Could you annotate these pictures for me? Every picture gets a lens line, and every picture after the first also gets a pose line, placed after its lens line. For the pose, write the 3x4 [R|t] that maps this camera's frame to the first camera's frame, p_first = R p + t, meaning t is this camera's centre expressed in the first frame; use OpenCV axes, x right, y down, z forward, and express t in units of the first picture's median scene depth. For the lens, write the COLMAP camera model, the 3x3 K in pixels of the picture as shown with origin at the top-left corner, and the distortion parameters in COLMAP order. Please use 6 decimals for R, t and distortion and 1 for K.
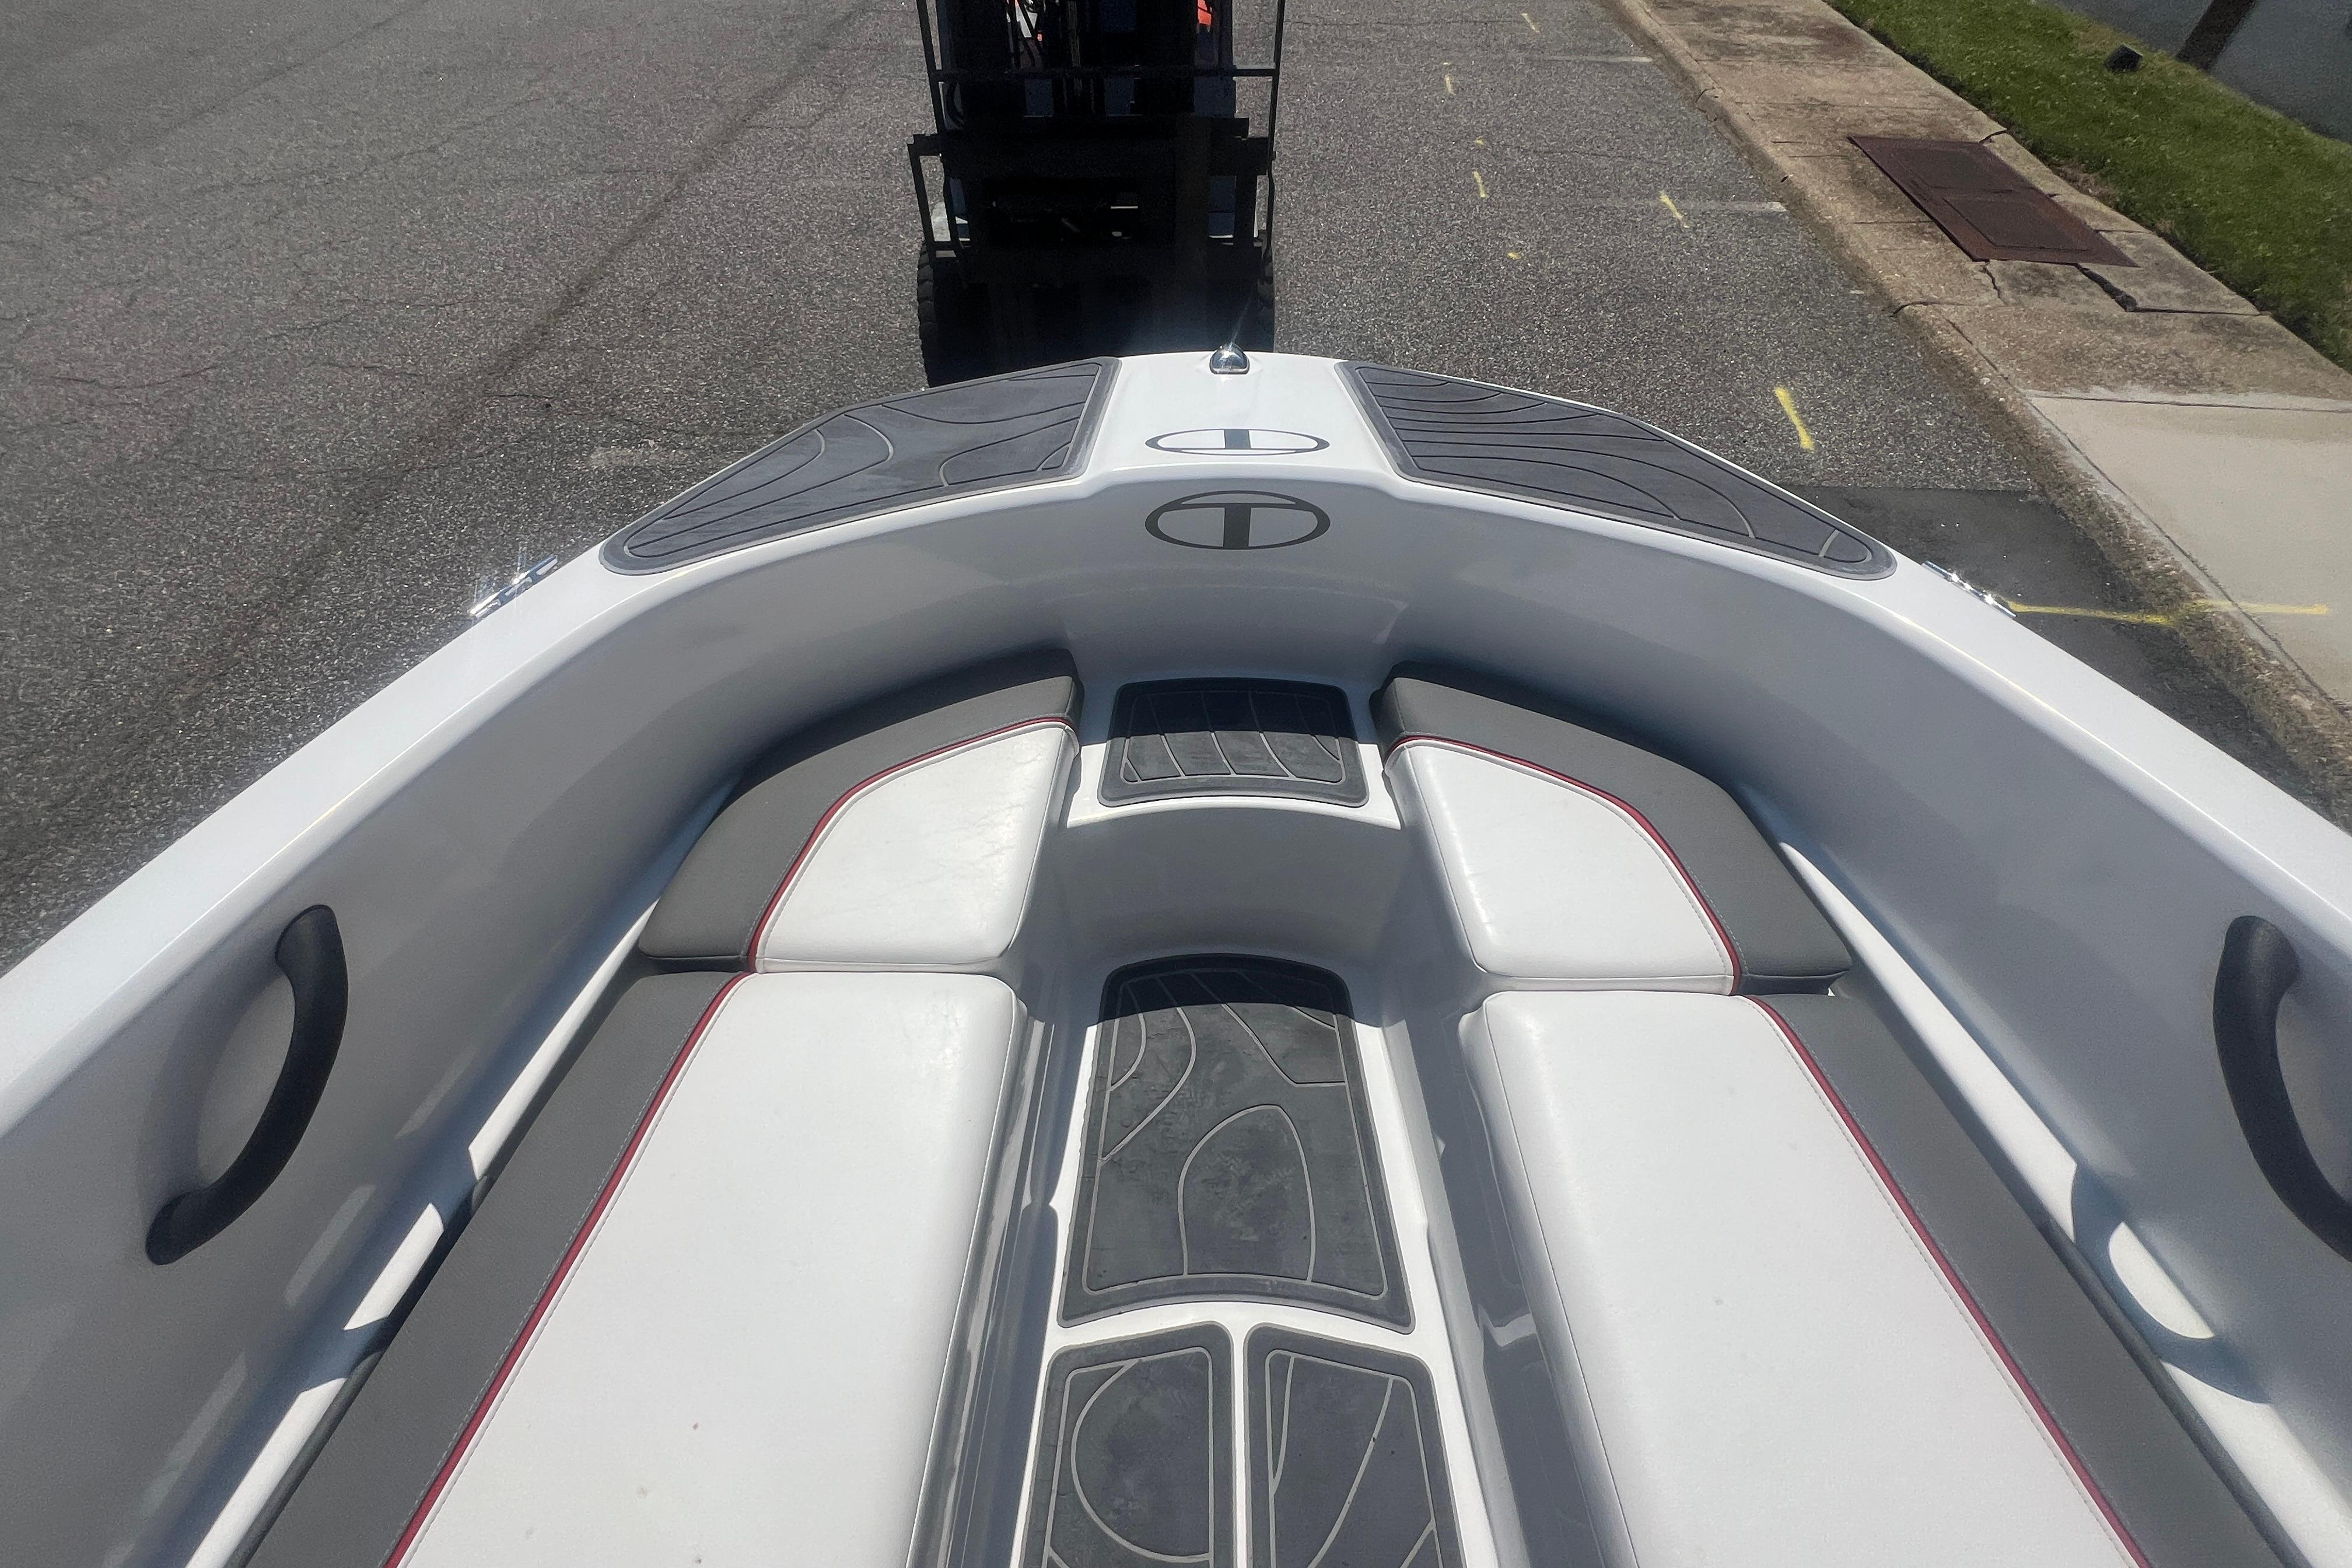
lens RADIAL K [[973.8, 0, 1168.7], [0, 973.8, 777.4], [0, 0, 1]] dist [-0.004132, 0.001310]
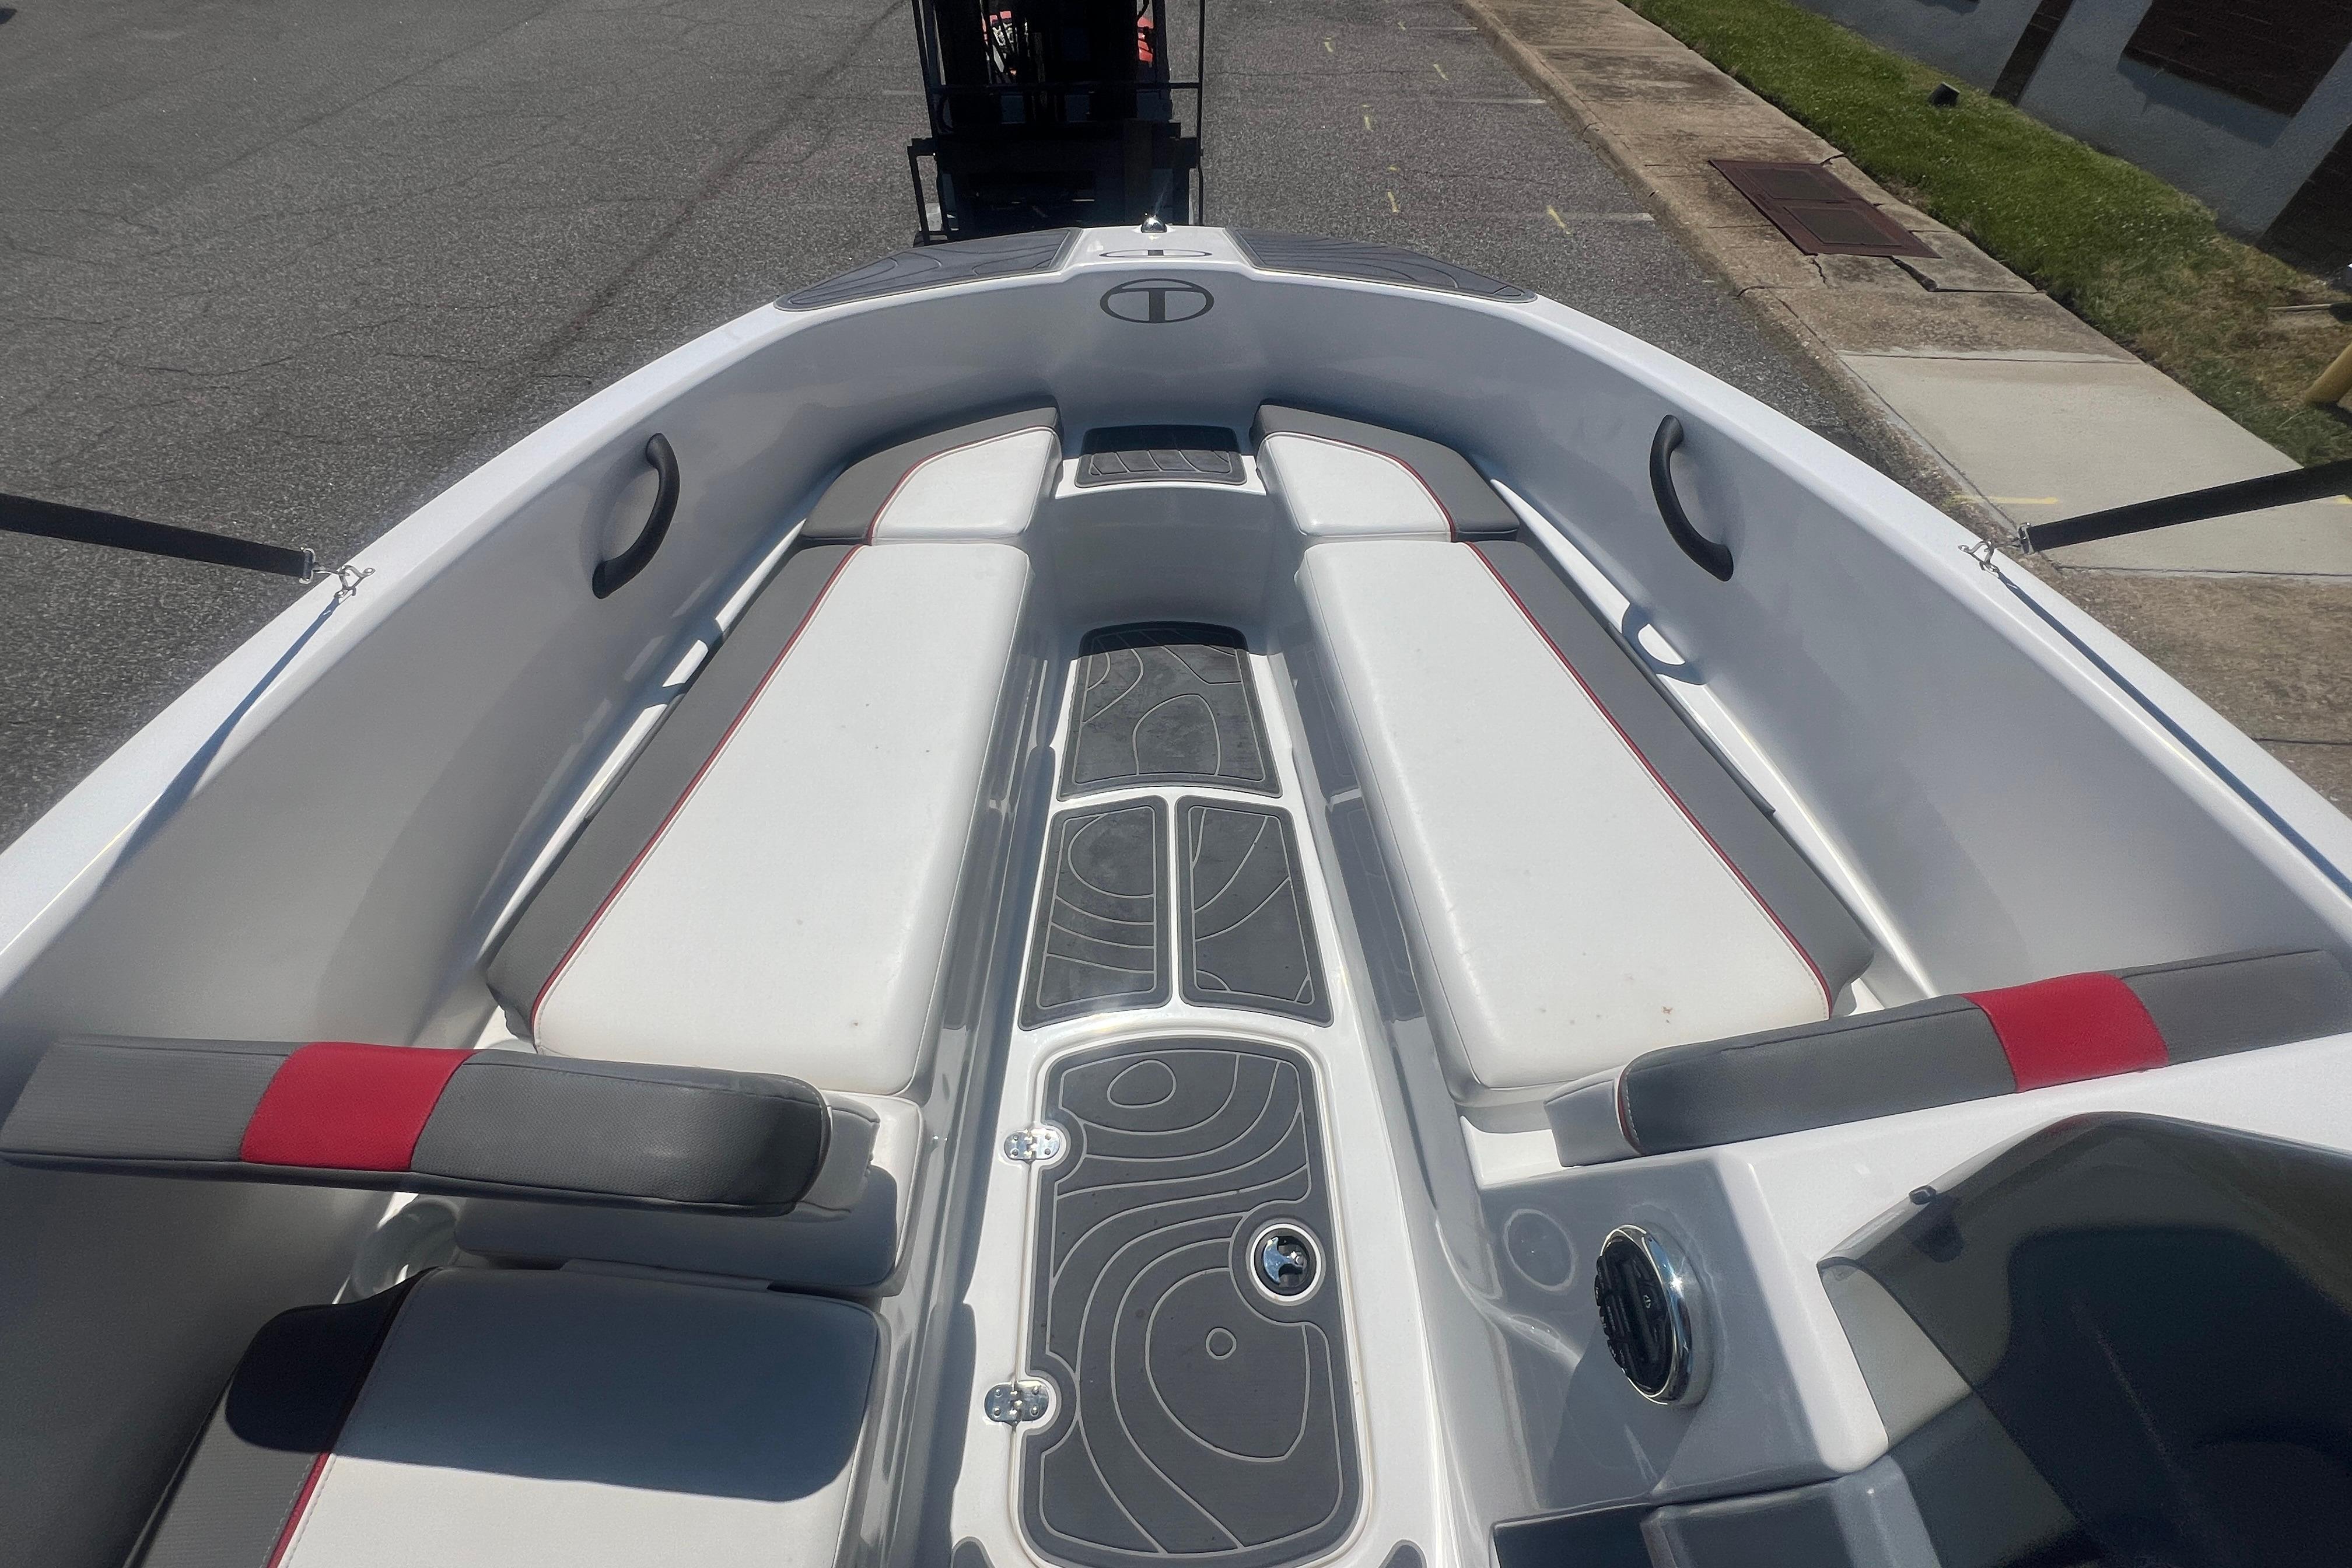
lens RADIAL K [[973.8, 0, 1167.7], [0, 973.8, 780.5], [0, 0, 1]] dist [-0.004132, 0.001310]
pose [[0.999273, -0.026680, 0.027234, 0.008541], [0.027858, 0.998650, -0.043852, 0.223468], [-0.026027, 0.044579, 0.998667, -0.214323]]
